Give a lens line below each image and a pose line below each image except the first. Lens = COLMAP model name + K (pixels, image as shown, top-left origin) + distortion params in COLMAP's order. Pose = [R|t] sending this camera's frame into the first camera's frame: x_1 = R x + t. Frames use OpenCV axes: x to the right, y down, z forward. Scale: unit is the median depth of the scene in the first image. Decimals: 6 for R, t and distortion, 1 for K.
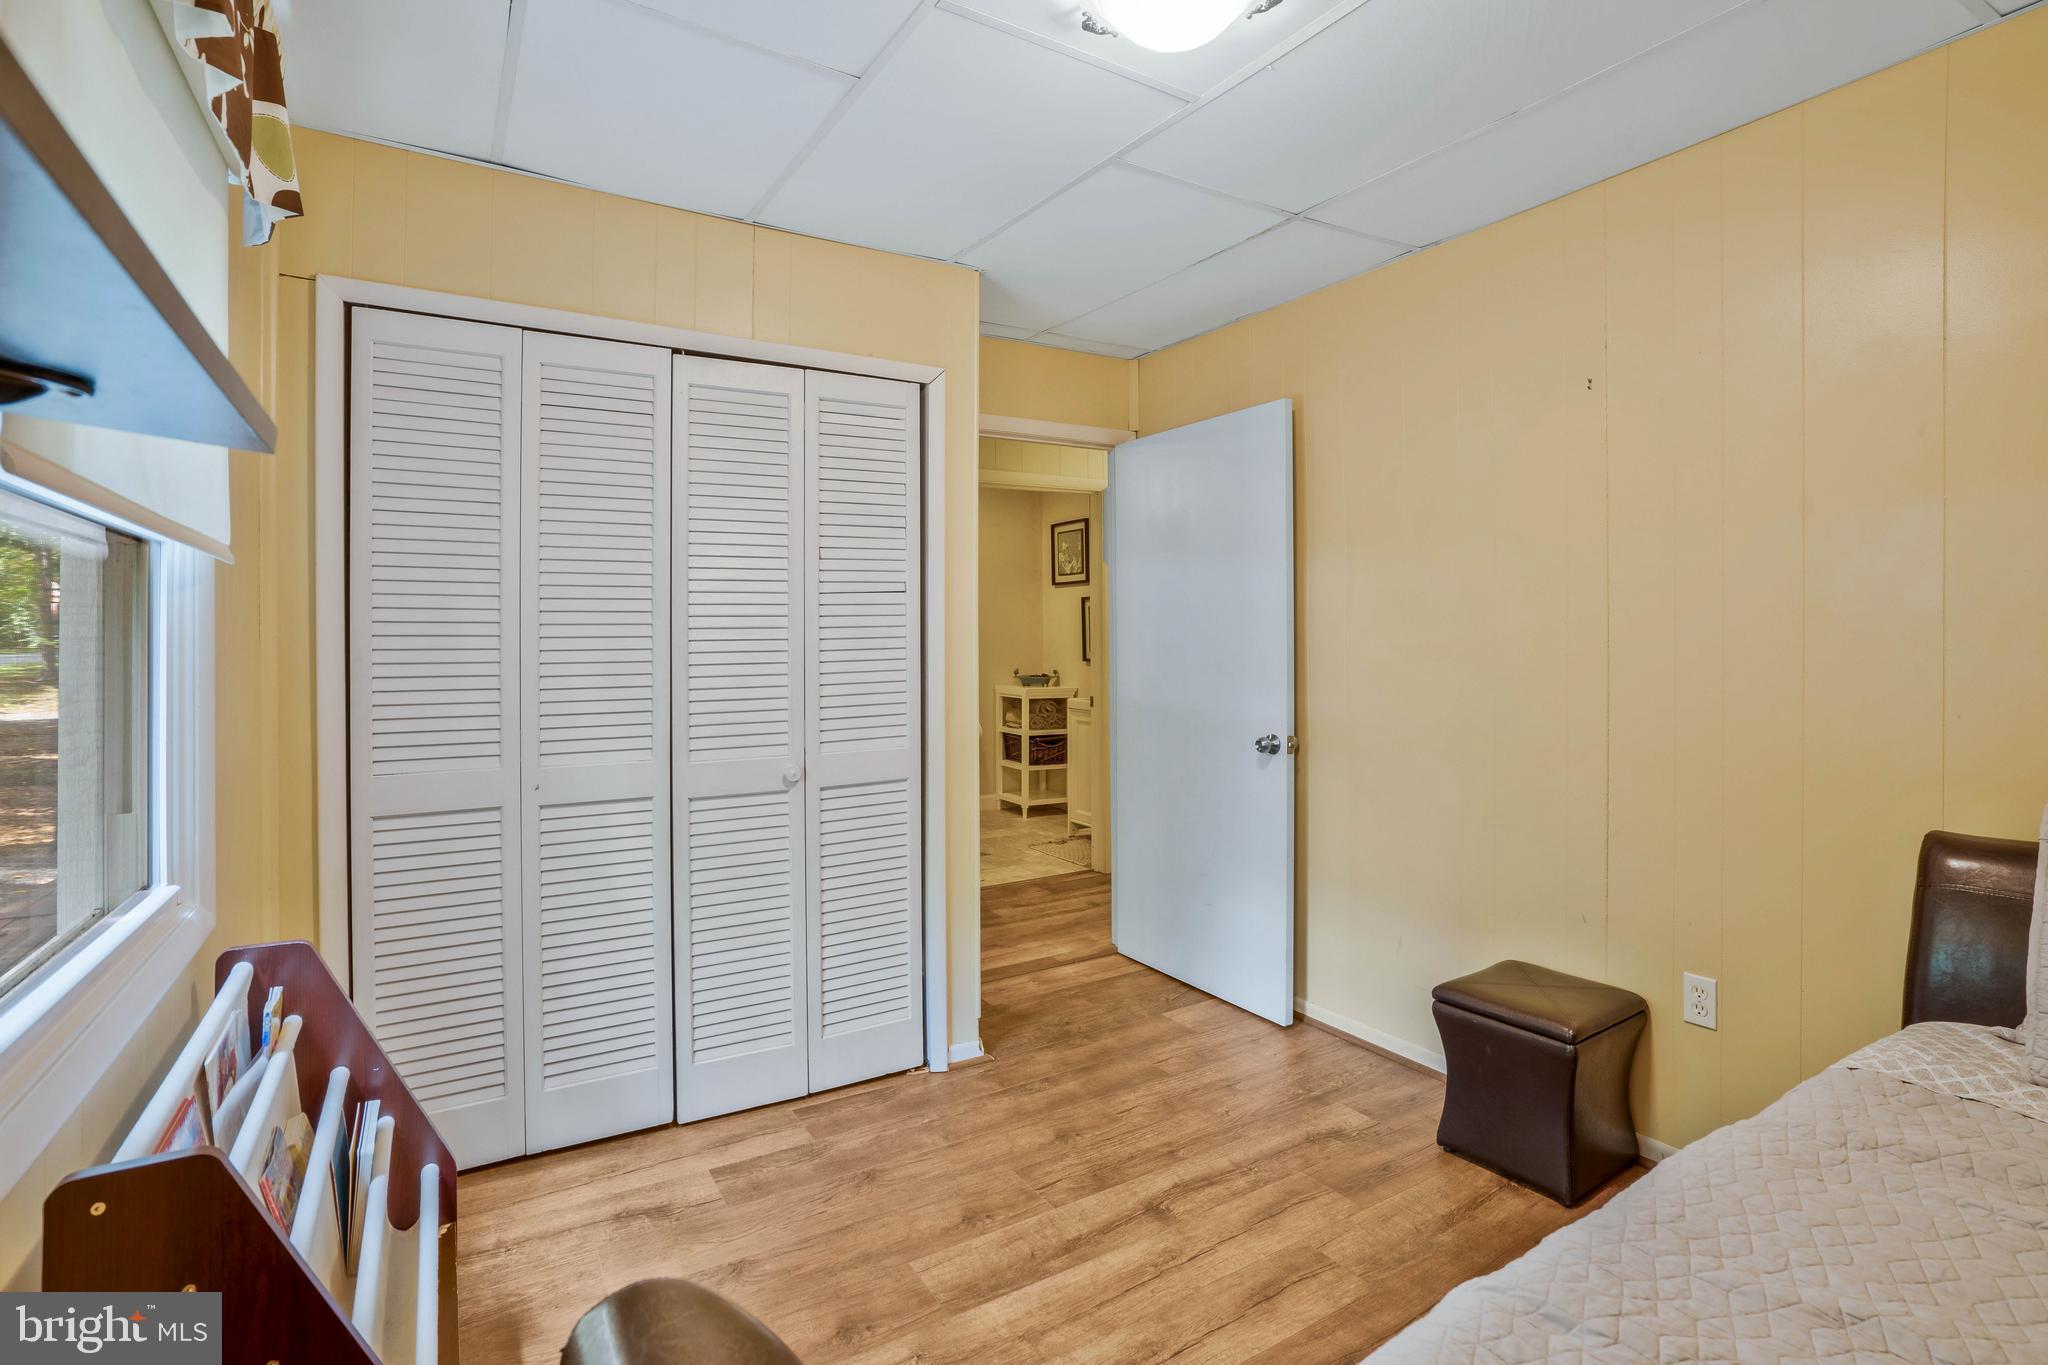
lens RADIAL K [[991.5, 0, 1024.0], [0, 991.5, 682.5], [0, 0, 1]] dist [-0.043779, 0.014187]
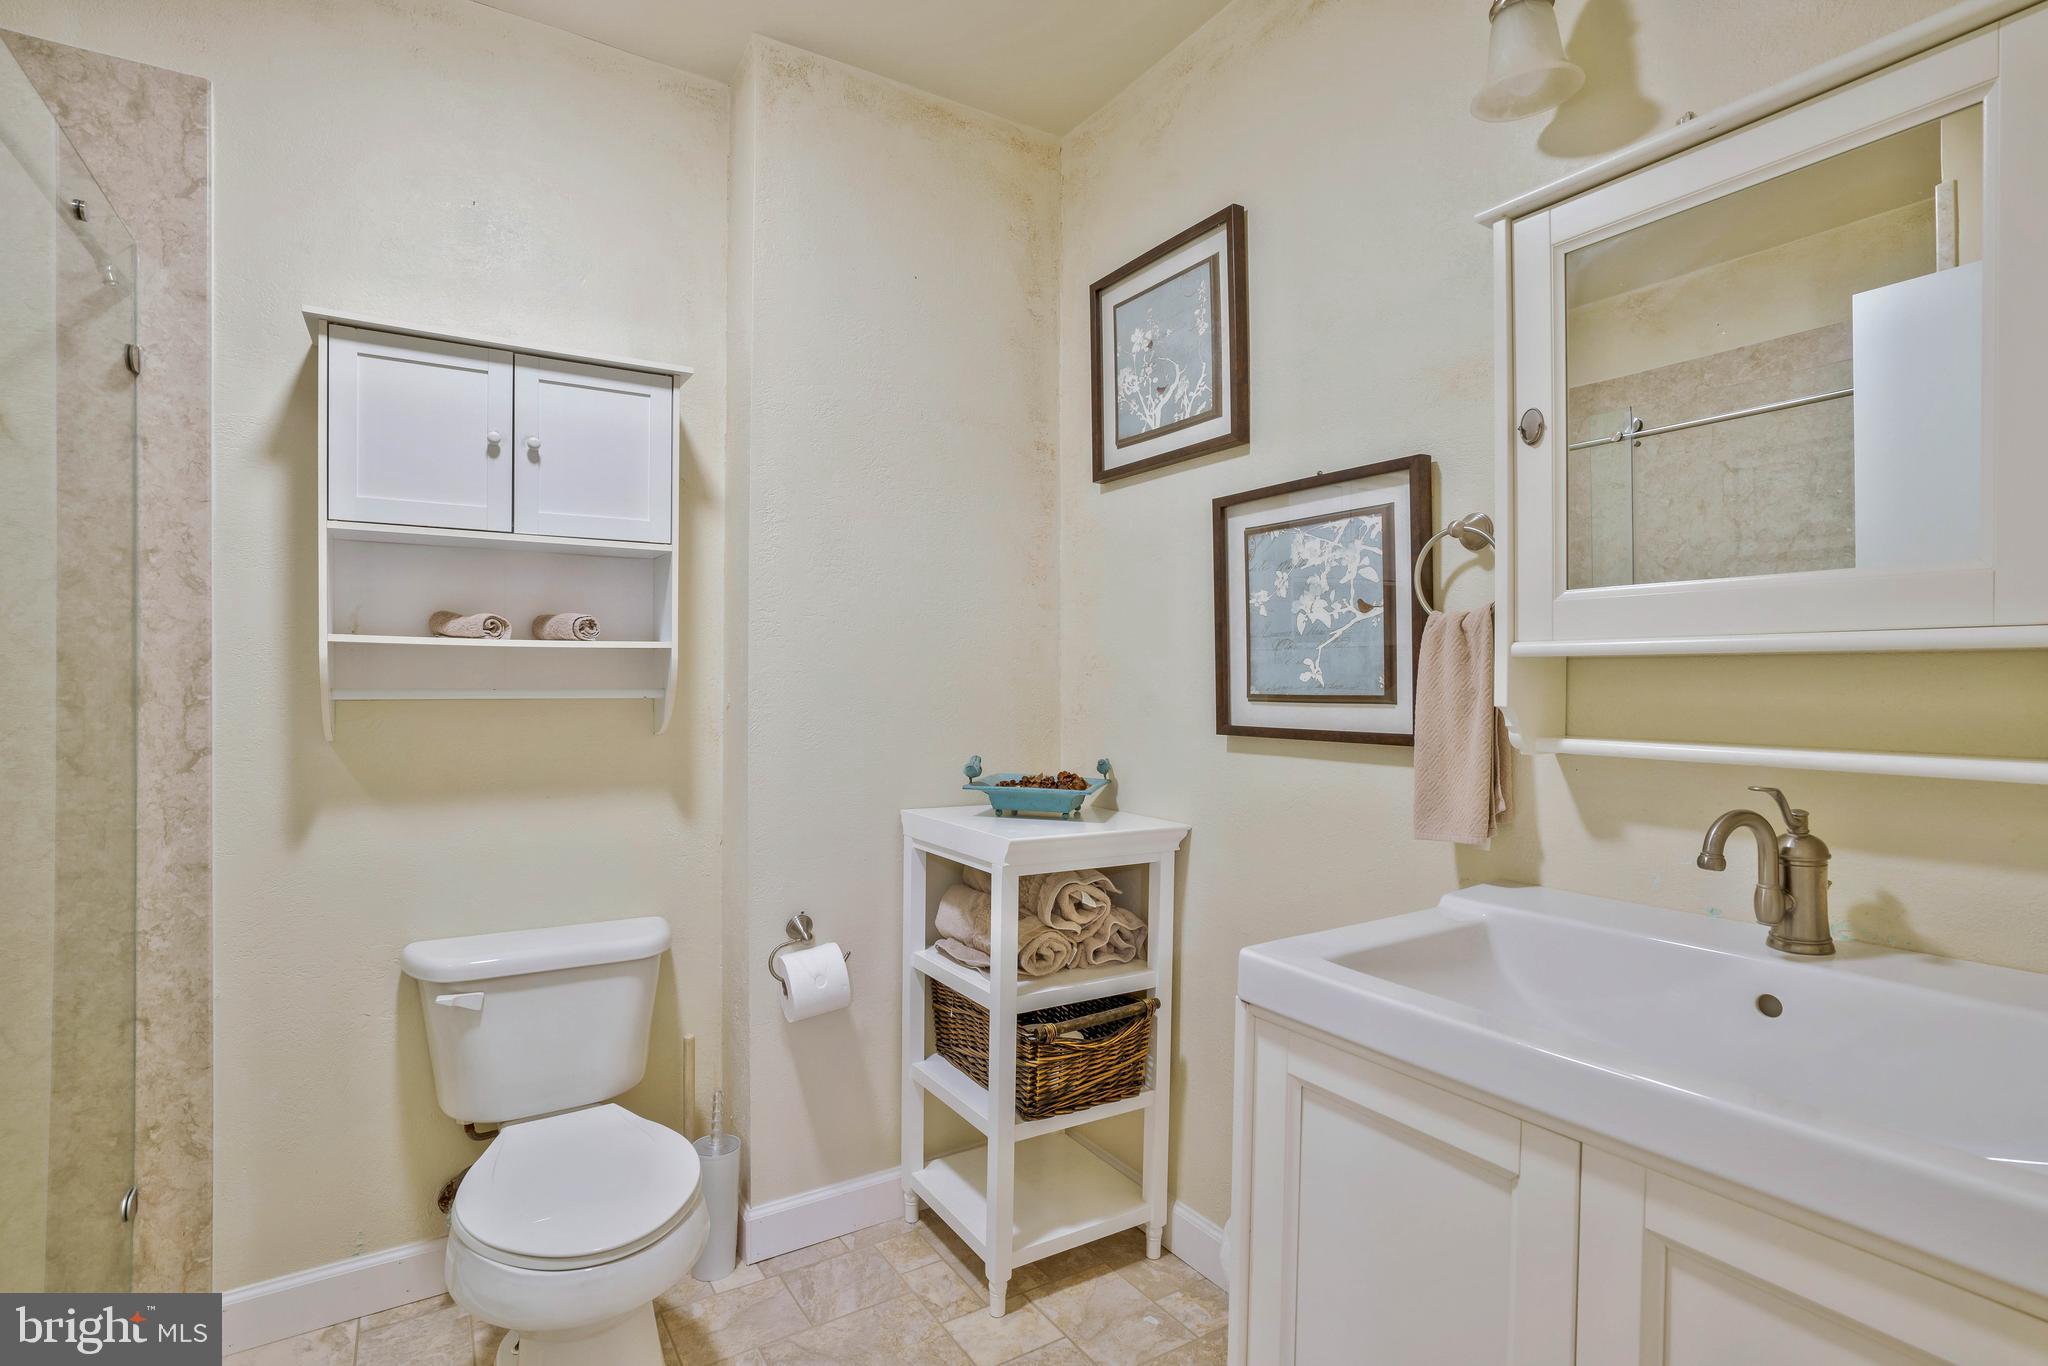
lens RADIAL K [[991.5, 0, 1024.0], [0, 991.5, 683.0], [0, 0, 1]] dist [-0.043779, 0.014187]
pose [[0.999360, 0.008907, 0.034642, -0.003106], [-0.007495, 0.999145, -0.040668, -0.023916], [-0.034975, 0.040382, 0.998572, 0.714730]]
